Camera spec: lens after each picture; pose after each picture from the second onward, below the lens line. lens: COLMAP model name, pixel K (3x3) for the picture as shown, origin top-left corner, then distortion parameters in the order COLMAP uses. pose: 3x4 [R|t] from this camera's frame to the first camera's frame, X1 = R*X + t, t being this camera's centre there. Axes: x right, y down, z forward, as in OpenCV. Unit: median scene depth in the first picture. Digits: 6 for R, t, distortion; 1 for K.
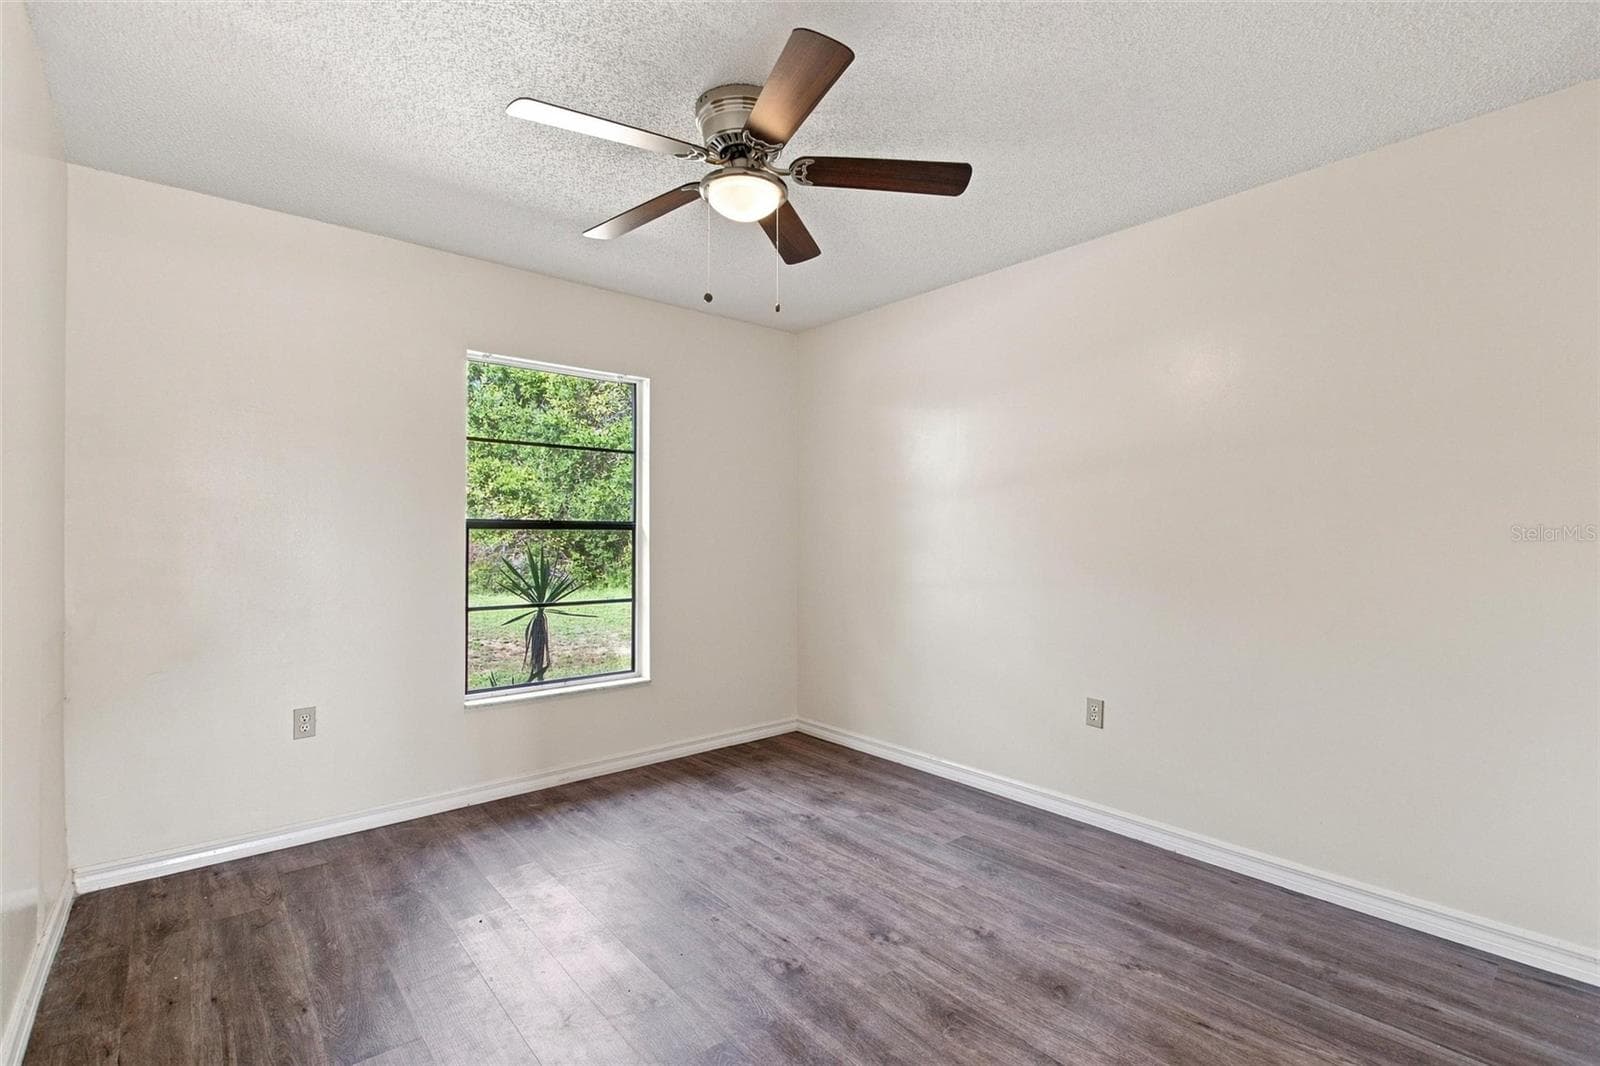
lens RADIAL K [[737.3, 0, 790.3], [0, 737.3, 535.8], [0, 0, 1]] dist [-0.005073, -0.001794]
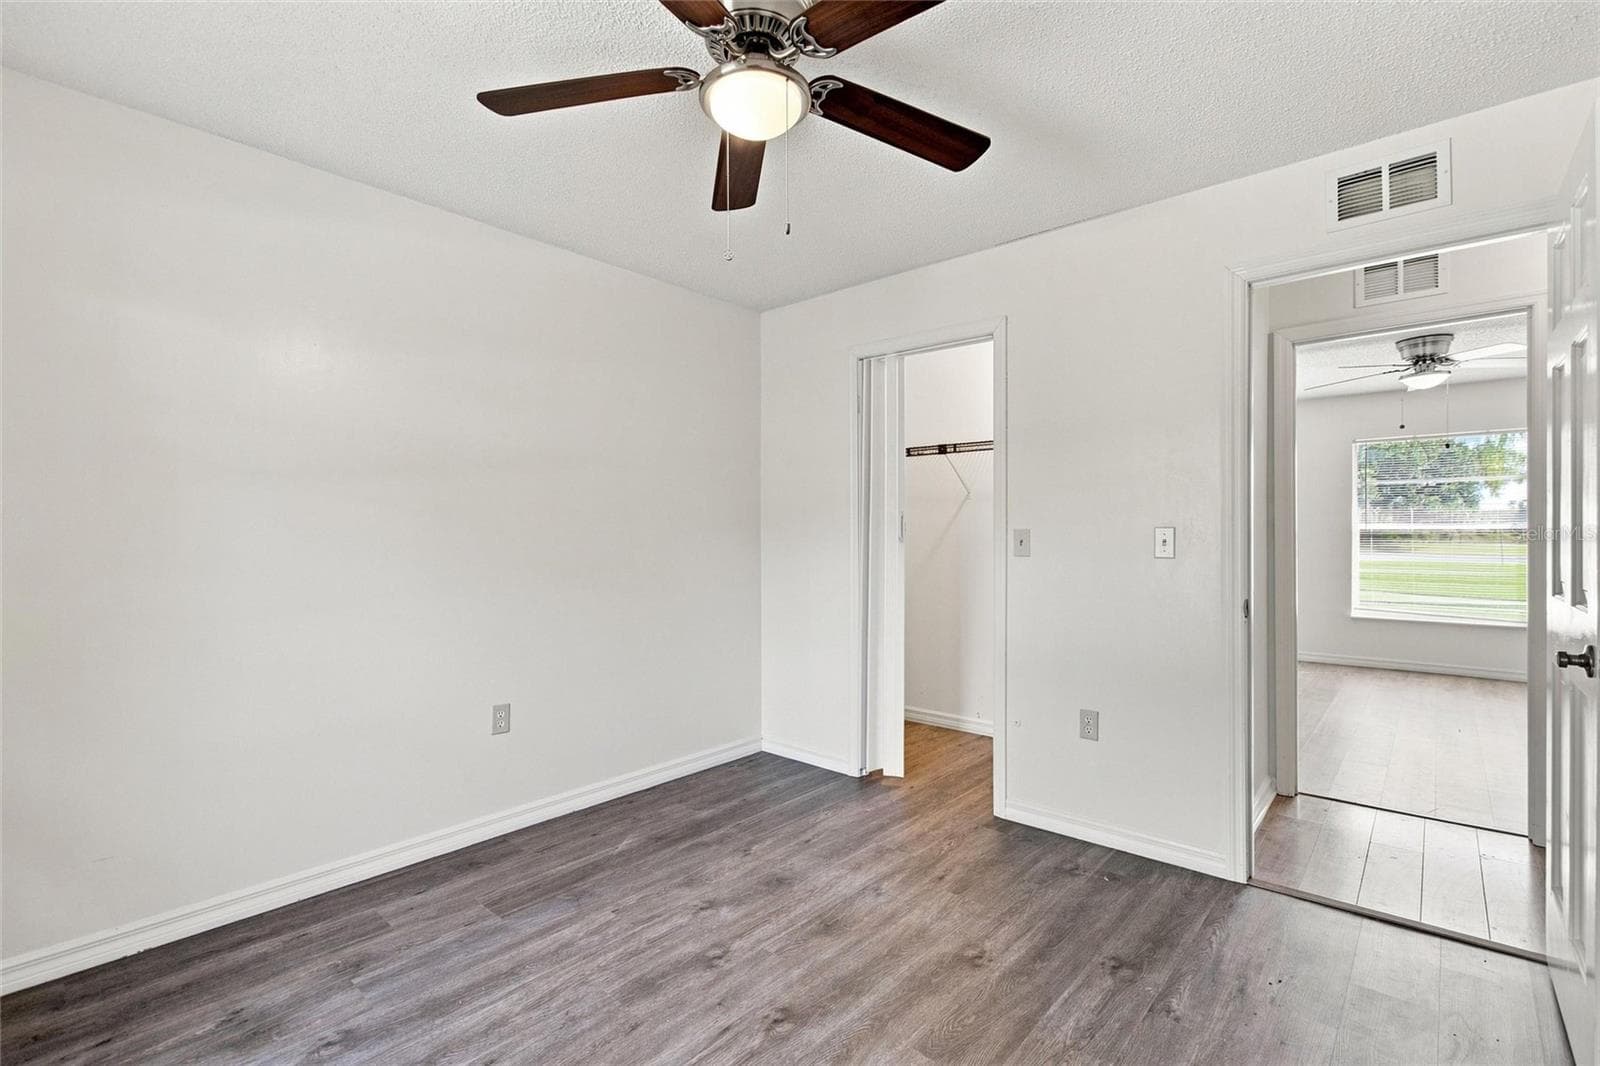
lens RADIAL K [[737.3, 0, 801.3], [0, 737.3, 531.6], [0, 0, 1]] dist [-0.005073, -0.001794]
pose [[-0.174705, 0.007171, 0.984595, -0.723428], [0.011526, 0.999920, -0.005238, 0.007580], [-0.984553, 0.010433, -0.174774, 0.930696]]
